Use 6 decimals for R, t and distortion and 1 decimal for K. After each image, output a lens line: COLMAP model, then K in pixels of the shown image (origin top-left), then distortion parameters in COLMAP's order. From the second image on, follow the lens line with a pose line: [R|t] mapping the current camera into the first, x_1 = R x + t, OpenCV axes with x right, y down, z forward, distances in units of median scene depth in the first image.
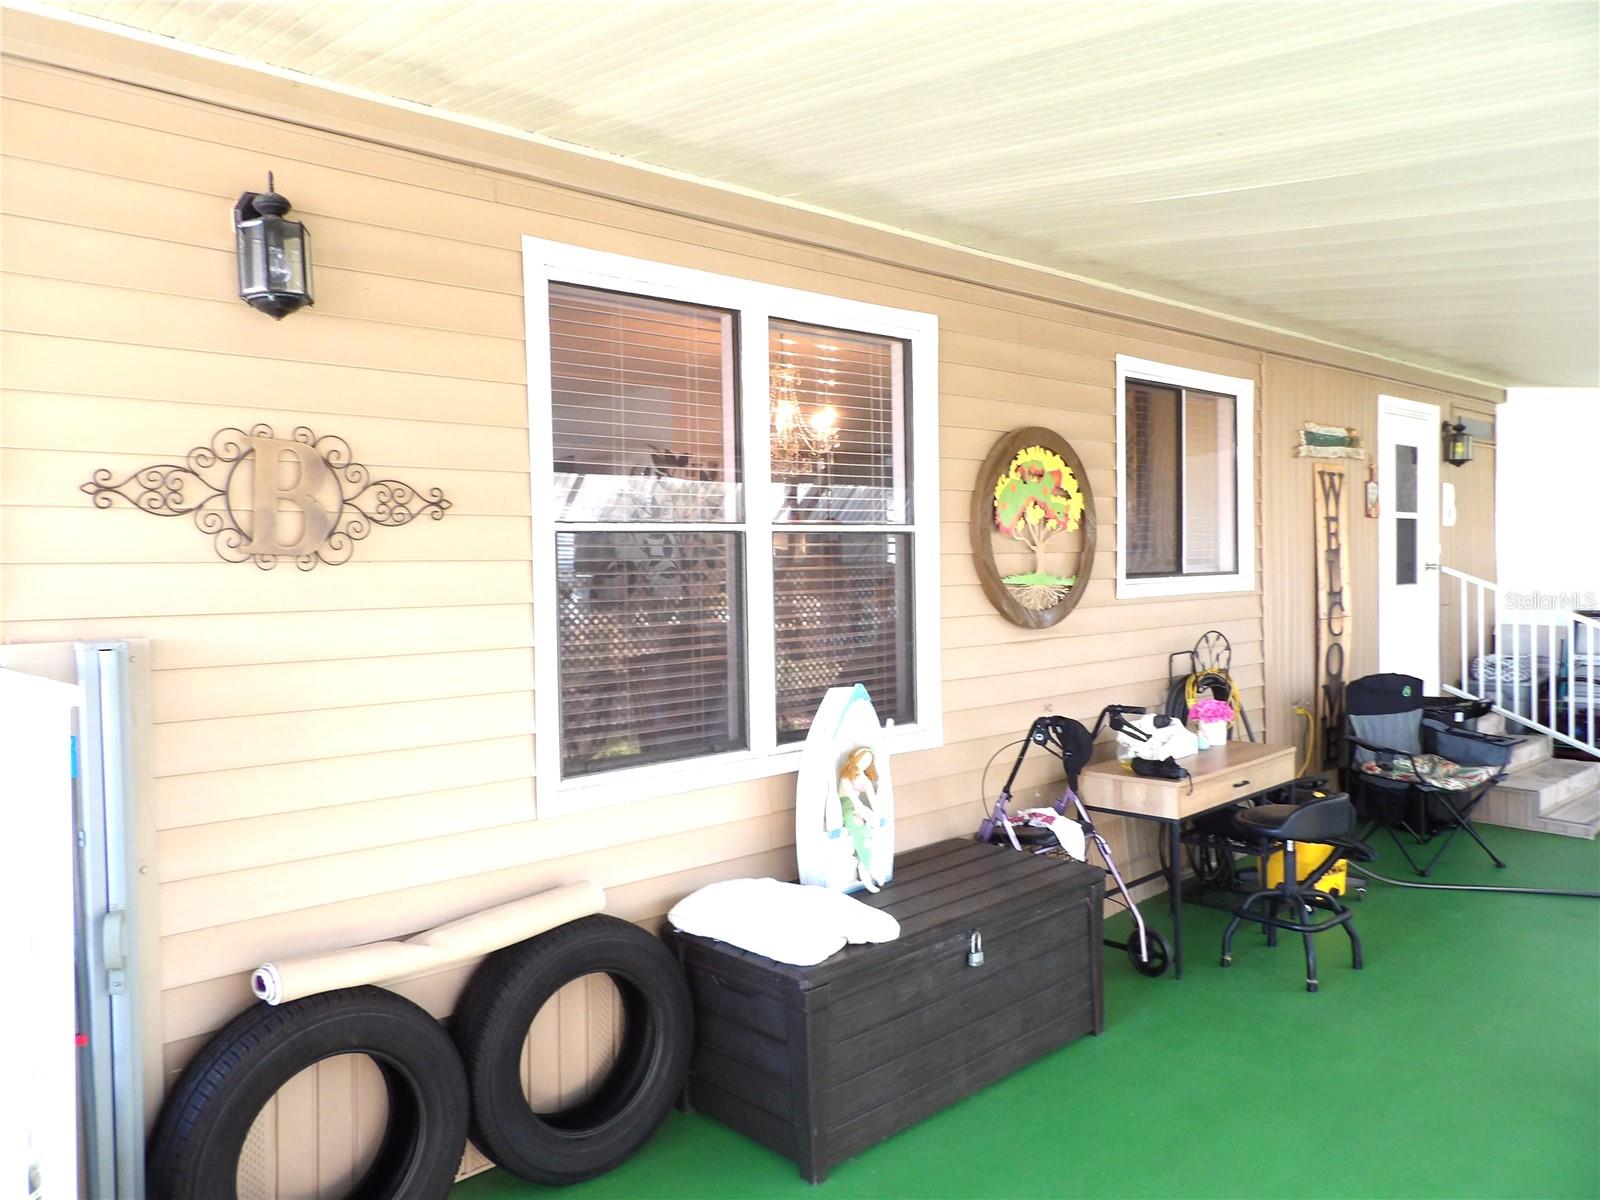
lens RADIAL K [[1148.1, 0, 809.3], [0, 1148.1, 604.0], [0, 0, 1]] dist [-0.033969, 0.042410]
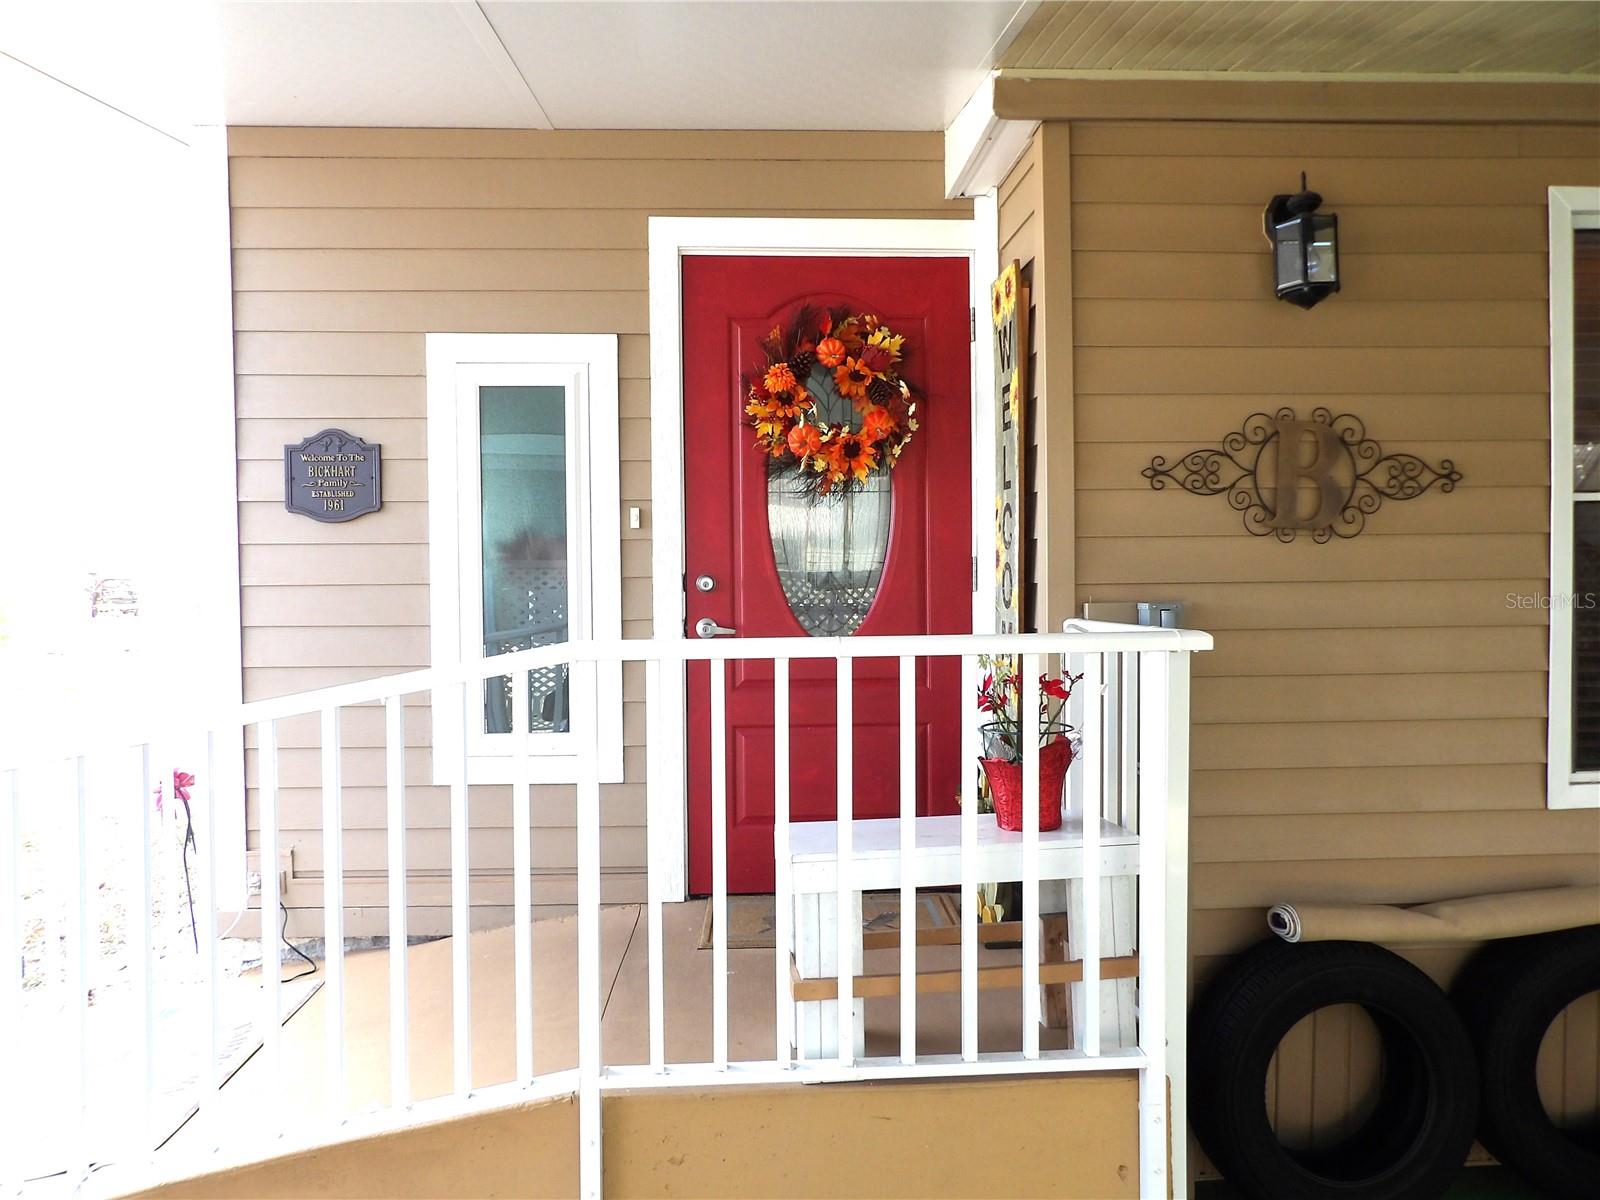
lens RADIAL K [[1148.1, 0, 792.4], [0, 1148.1, 595.0], [0, 0, 1]] dist [-0.033969, 0.042410]
pose [[0.772445, 0.026027, -0.634548, -0.146069], [-0.020708, 0.999661, 0.015794, 0.012299], [0.634744, 0.000940, 0.772722, -0.132007]]
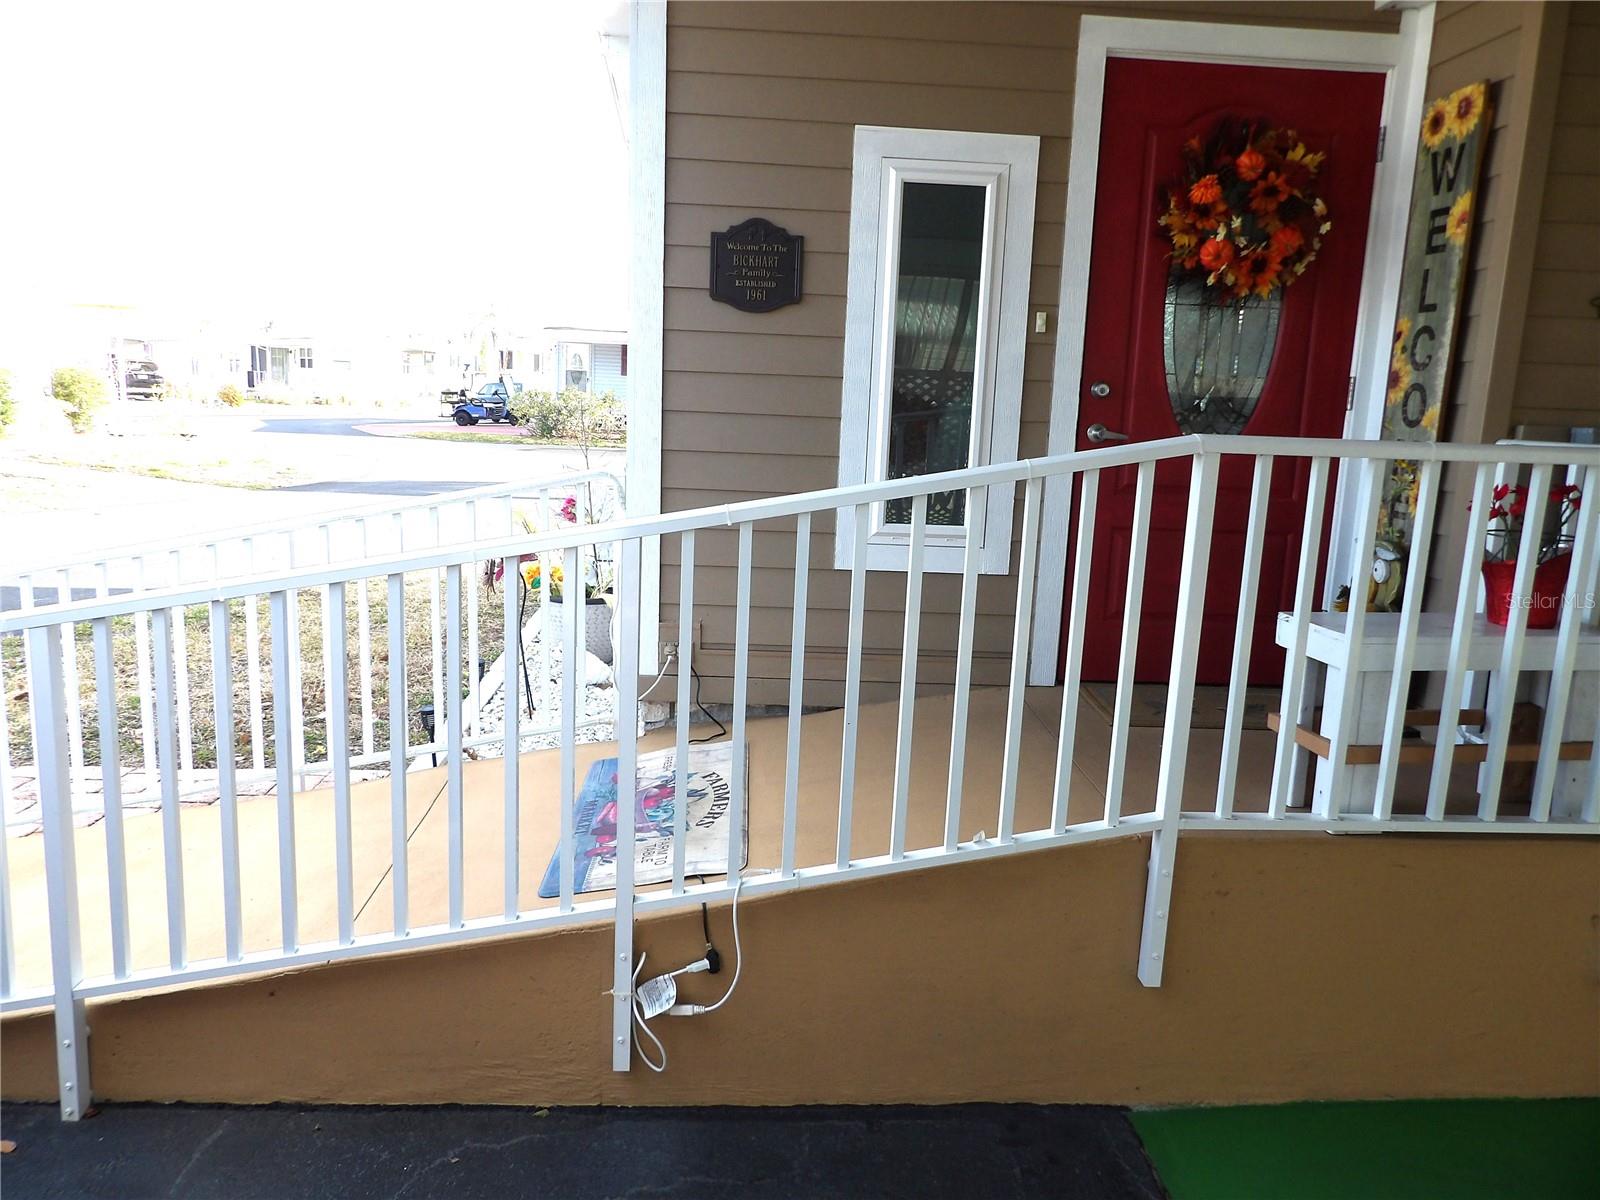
lens RADIAL K [[1148.1, 0, 801.4], [0, 1148.1, 595.6], [0, 0, 1]] dist [-0.033969, 0.042410]
pose [[0.774258, 0.161686, -0.611867, -0.431867], [-0.066750, 0.982285, 0.175103, 0.045328], [0.629340, -0.094733, 0.771335, -0.459747]]
